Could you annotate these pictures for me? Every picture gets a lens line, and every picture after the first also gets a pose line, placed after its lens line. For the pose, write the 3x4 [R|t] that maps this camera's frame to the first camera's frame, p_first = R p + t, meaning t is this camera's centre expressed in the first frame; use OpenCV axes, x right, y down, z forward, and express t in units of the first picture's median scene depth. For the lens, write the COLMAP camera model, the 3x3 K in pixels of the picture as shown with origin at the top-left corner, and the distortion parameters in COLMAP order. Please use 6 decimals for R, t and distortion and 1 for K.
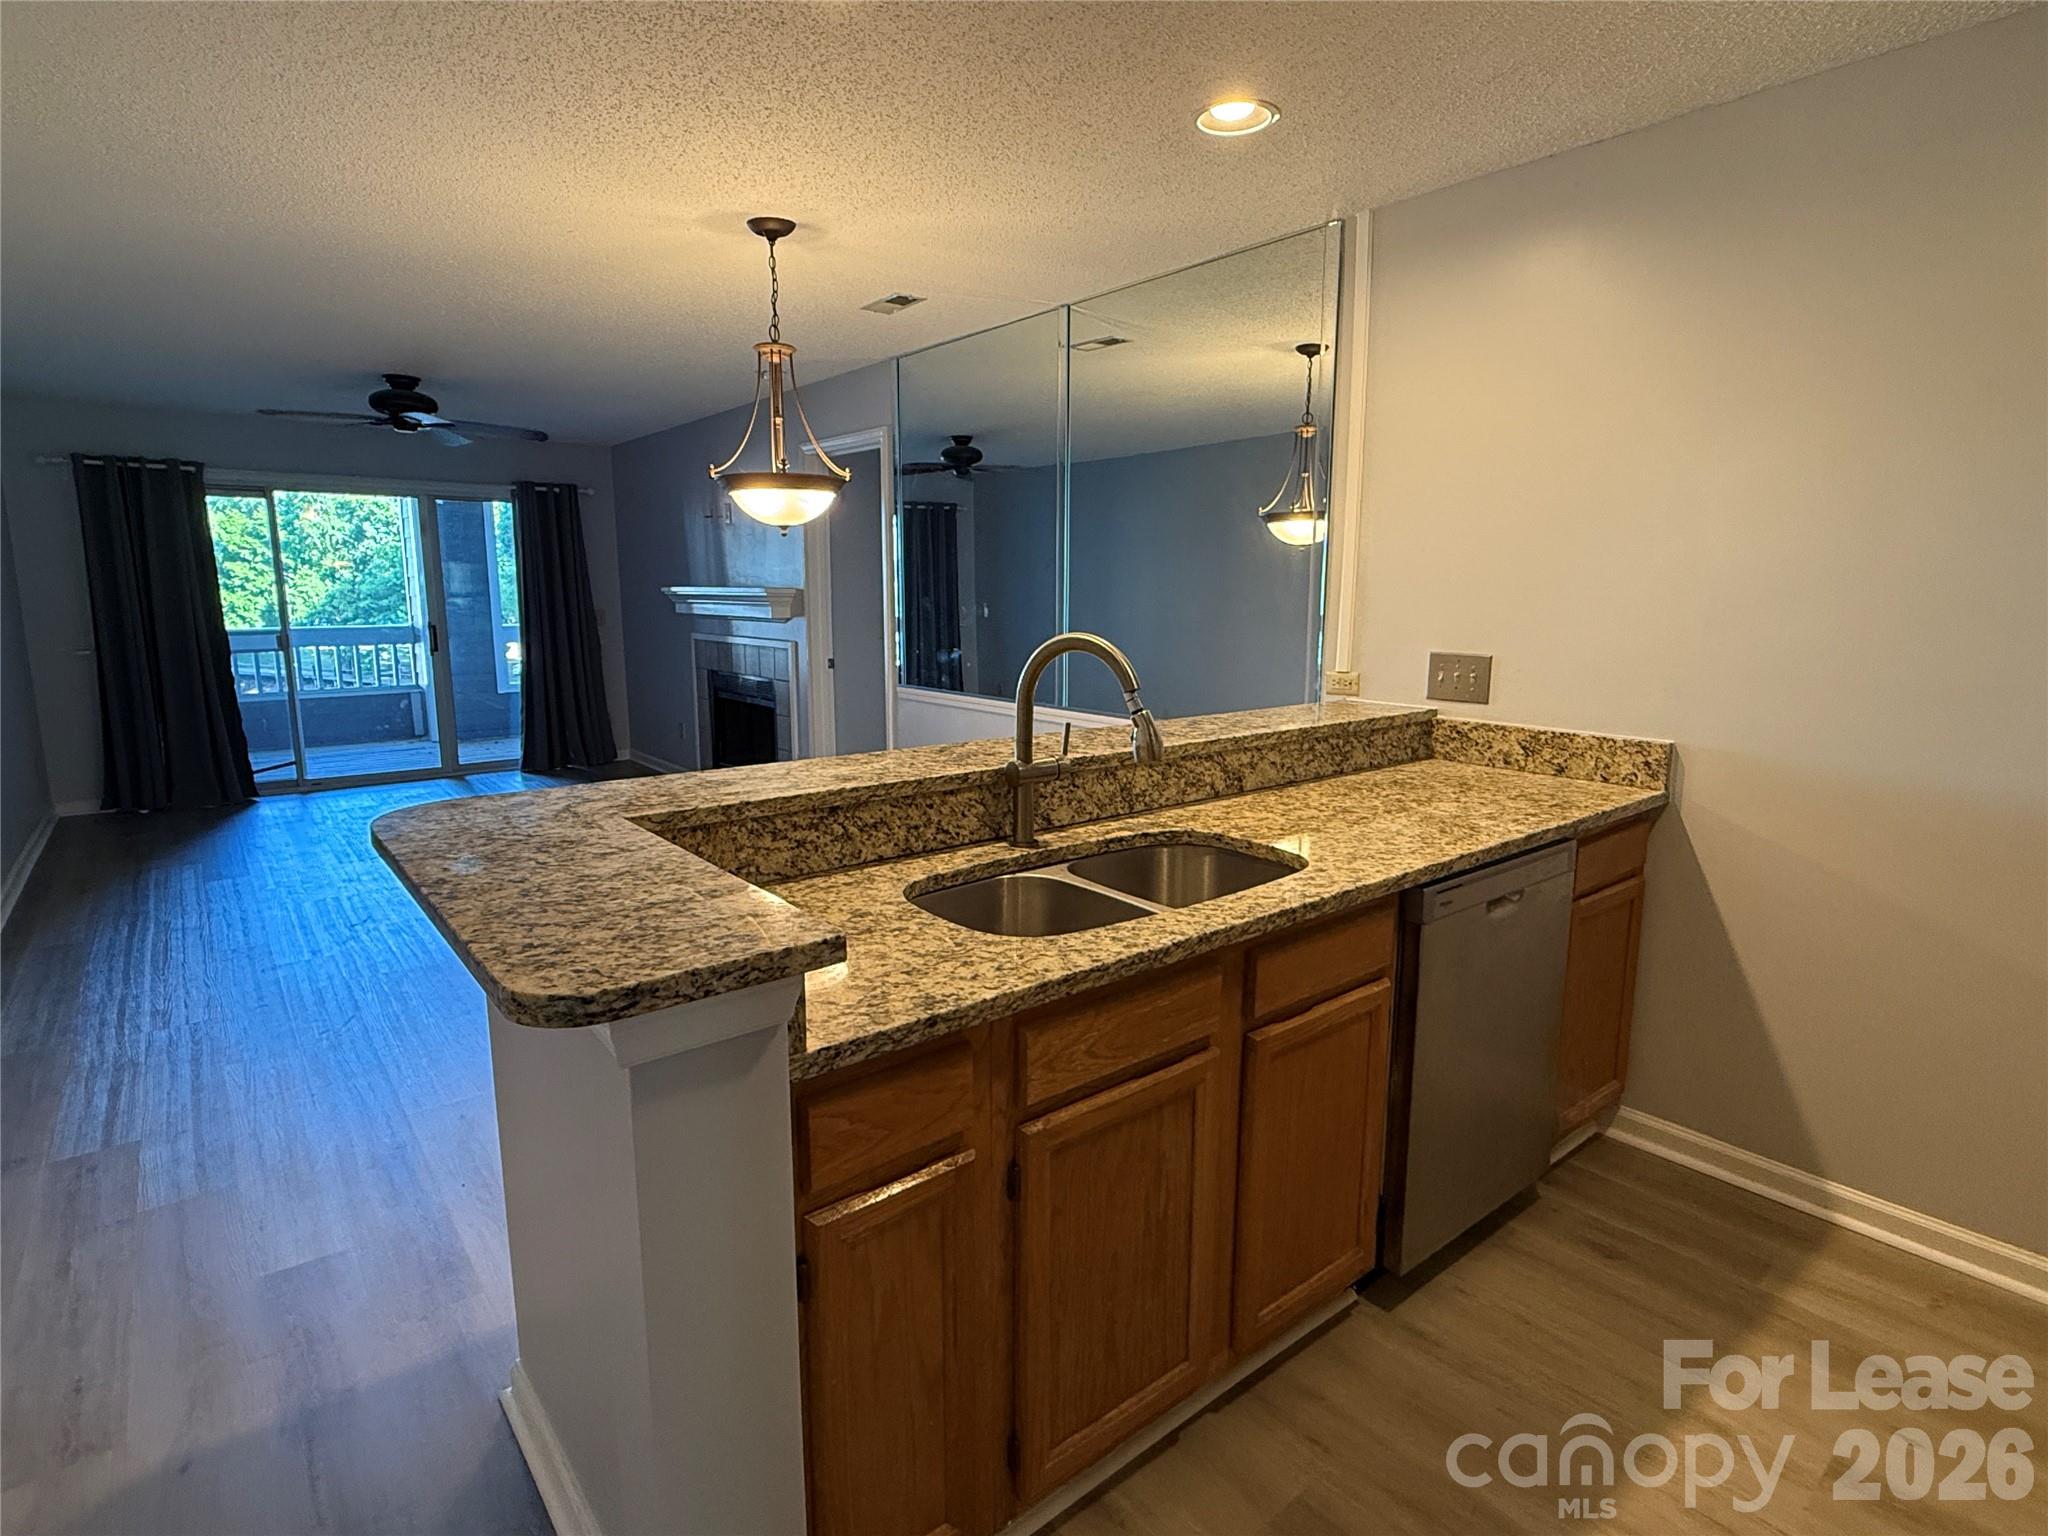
lens RADIAL K [[1044.1, 0, 1025.6], [0, 1044.1, 762.3], [0, 0, 1]] dist [0.000450, 0.001399]
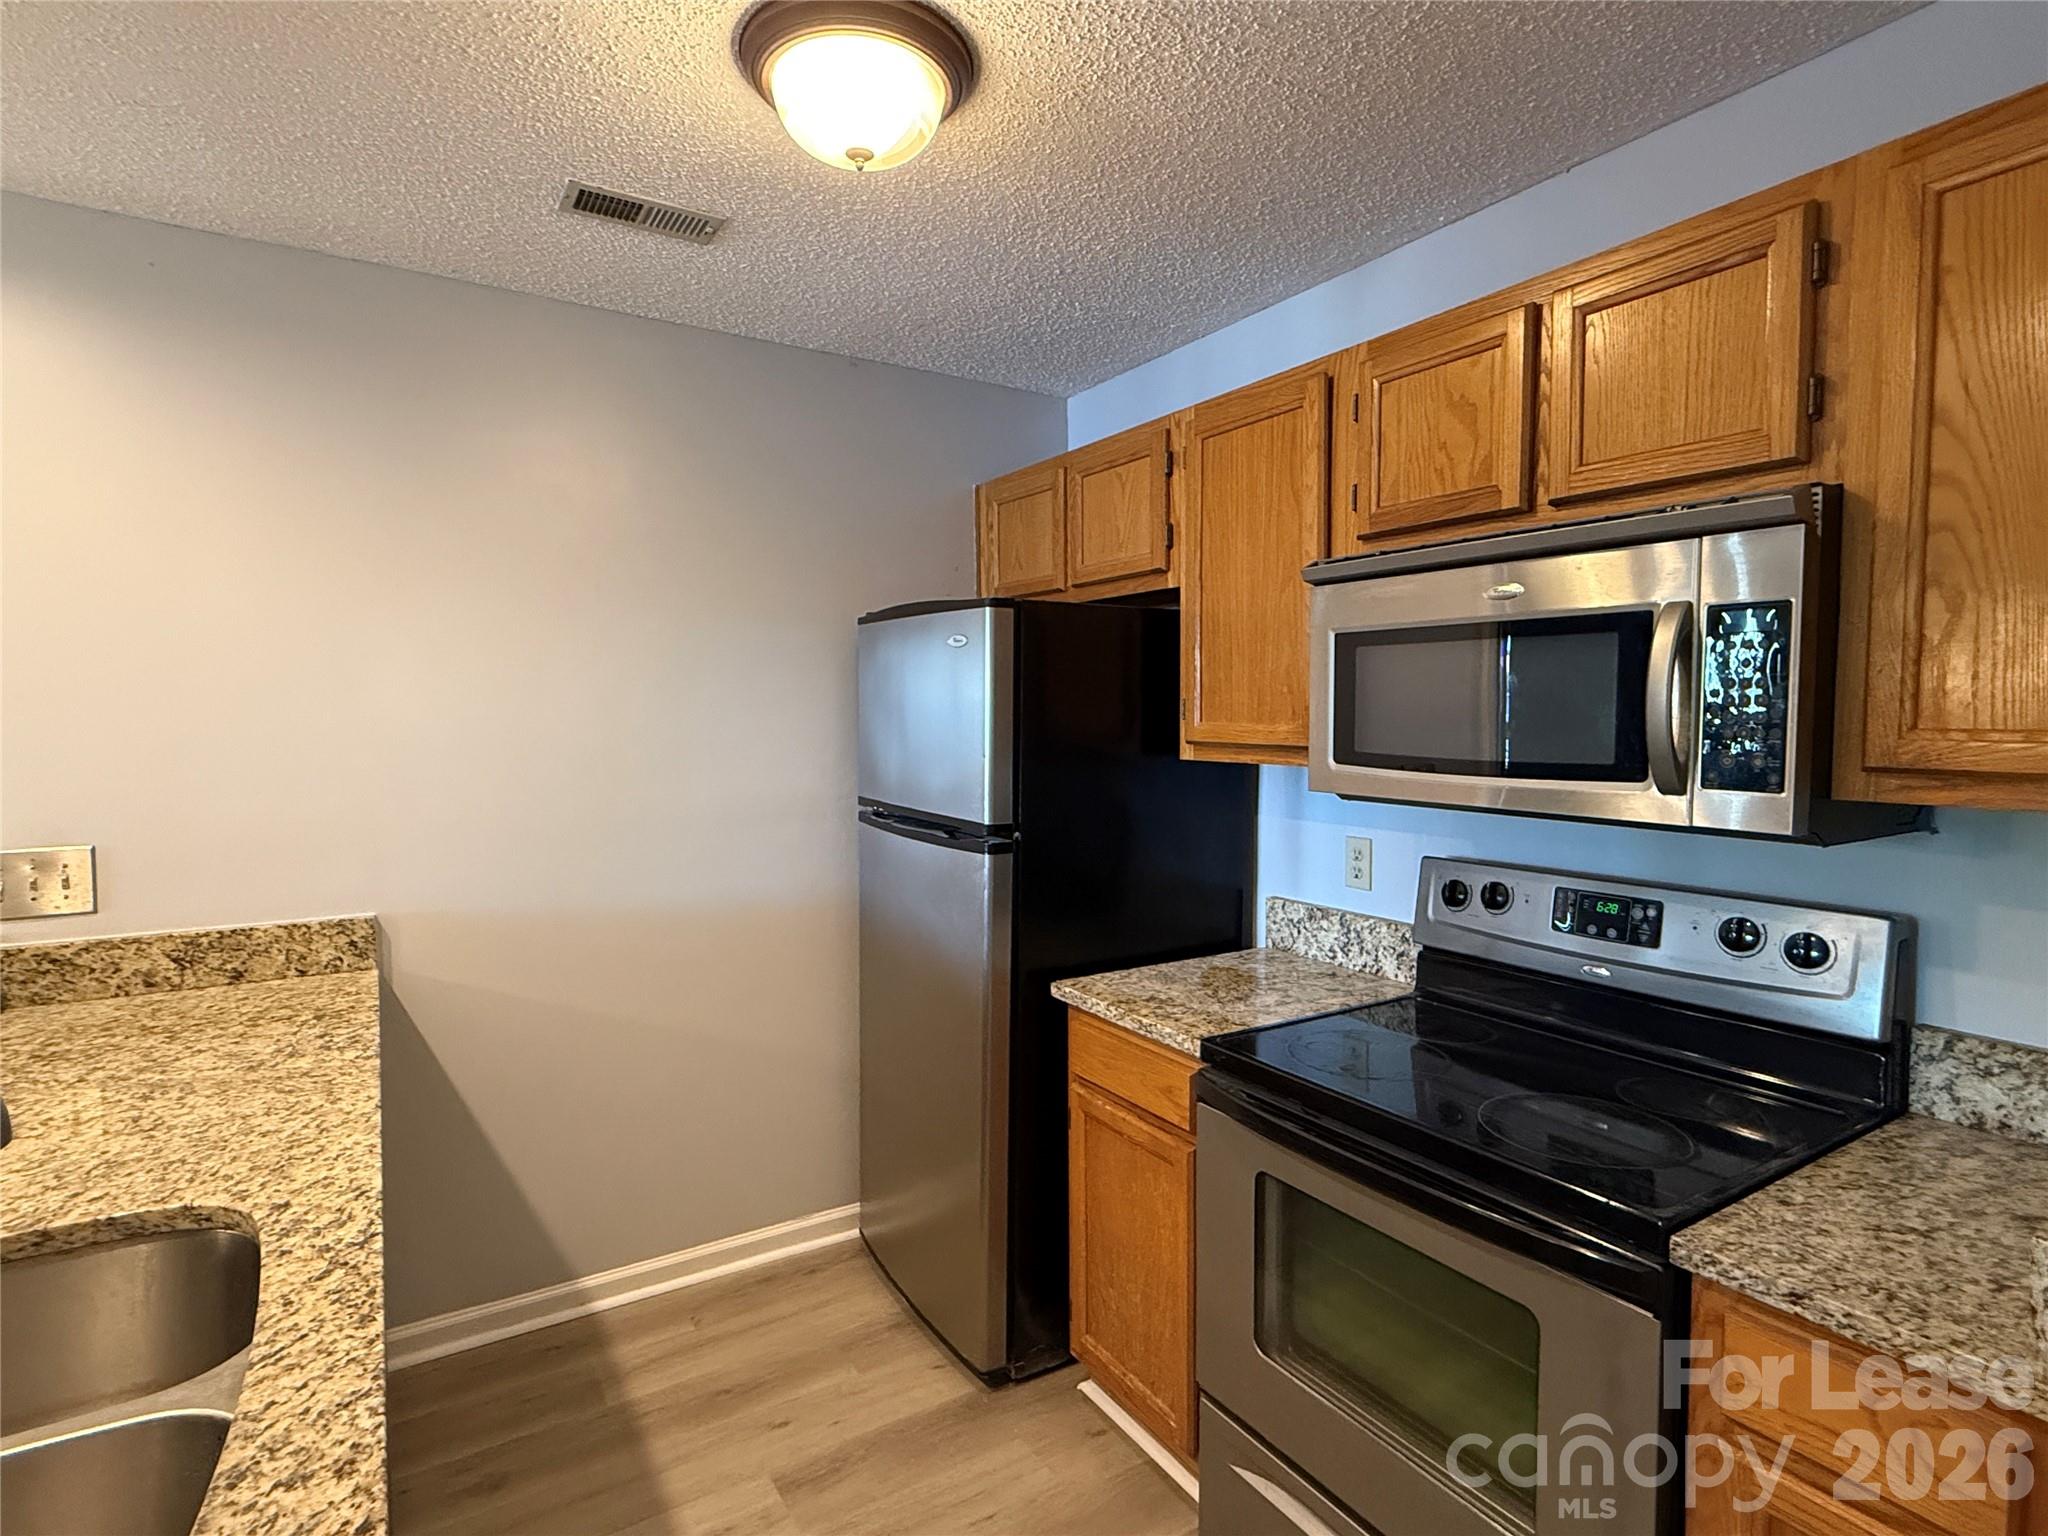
lens RADIAL K [[1044.1, 0, 1015.4], [0, 1044.1, 765.4], [0, 0, 1]] dist [0.000450, 0.001399]
pose [[0.120347, -0.052417, 0.991347, -0.181102], [0.166464, 0.985531, 0.031902, -0.069236], [-0.978676, 0.161184, 0.127331, 0.253811]]
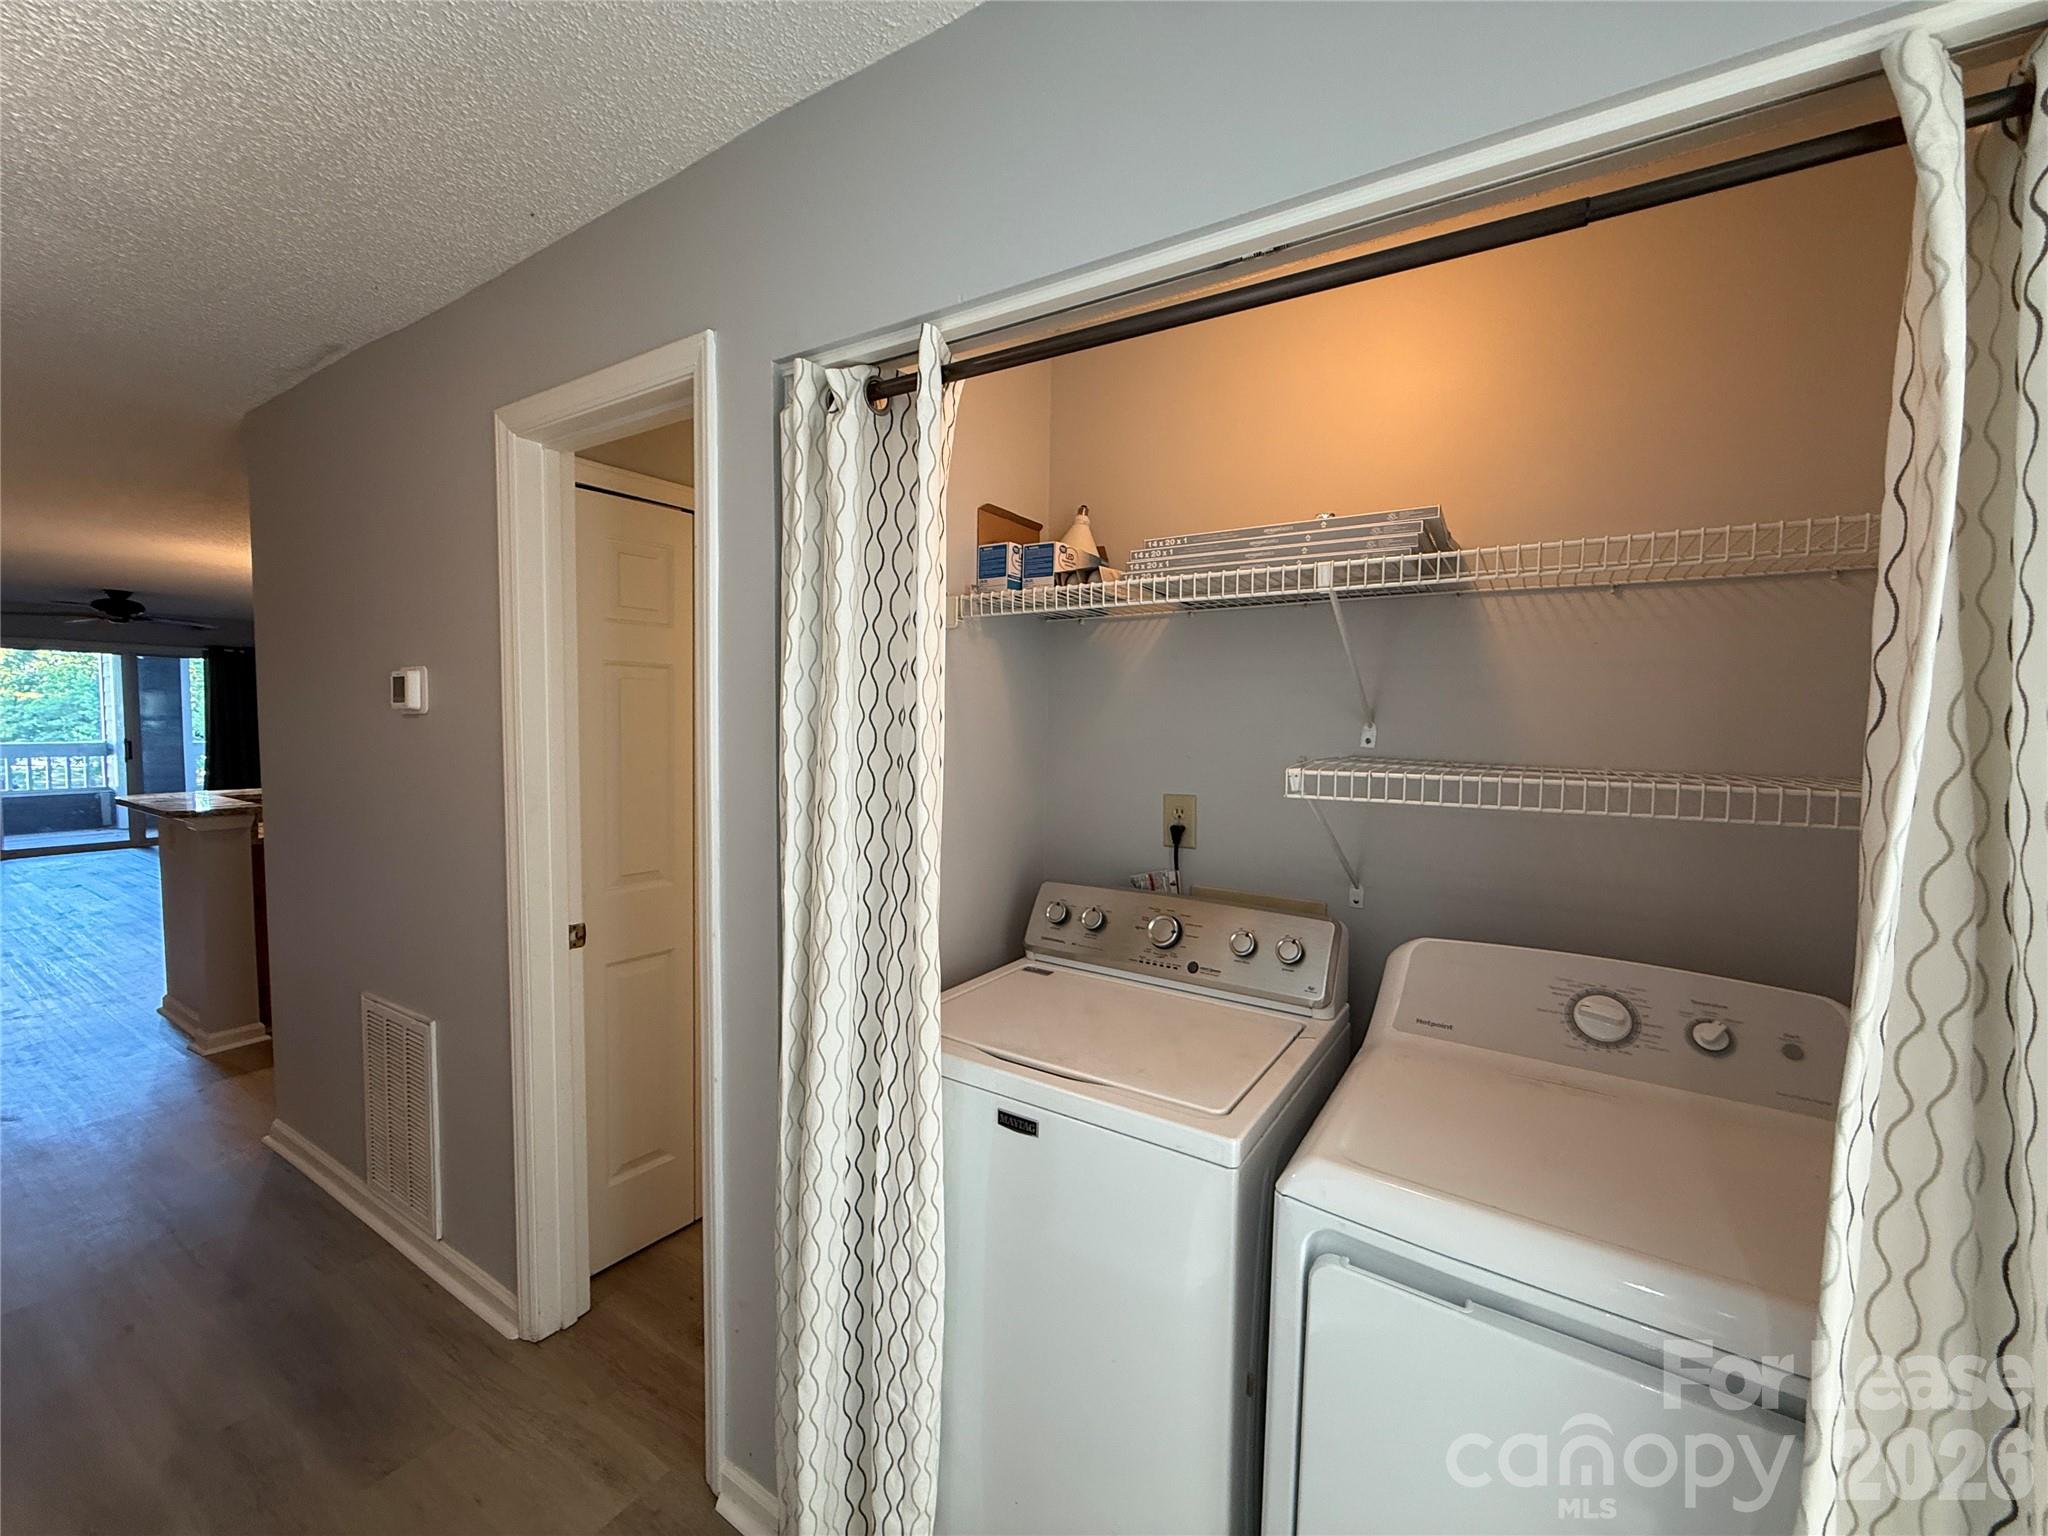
lens RADIAL K [[815.9, 0, 1025.0], [0, 815.9, 767.7], [0, 0, 1]] dist [0.000912, 0.000317]
pose [[0.947148, -0.002440, 0.320789, 0.584331], [0.036956, 0.994144, -0.101553, 0.158292], [-0.318663, 0.108040, 0.941691, -1.093904]]
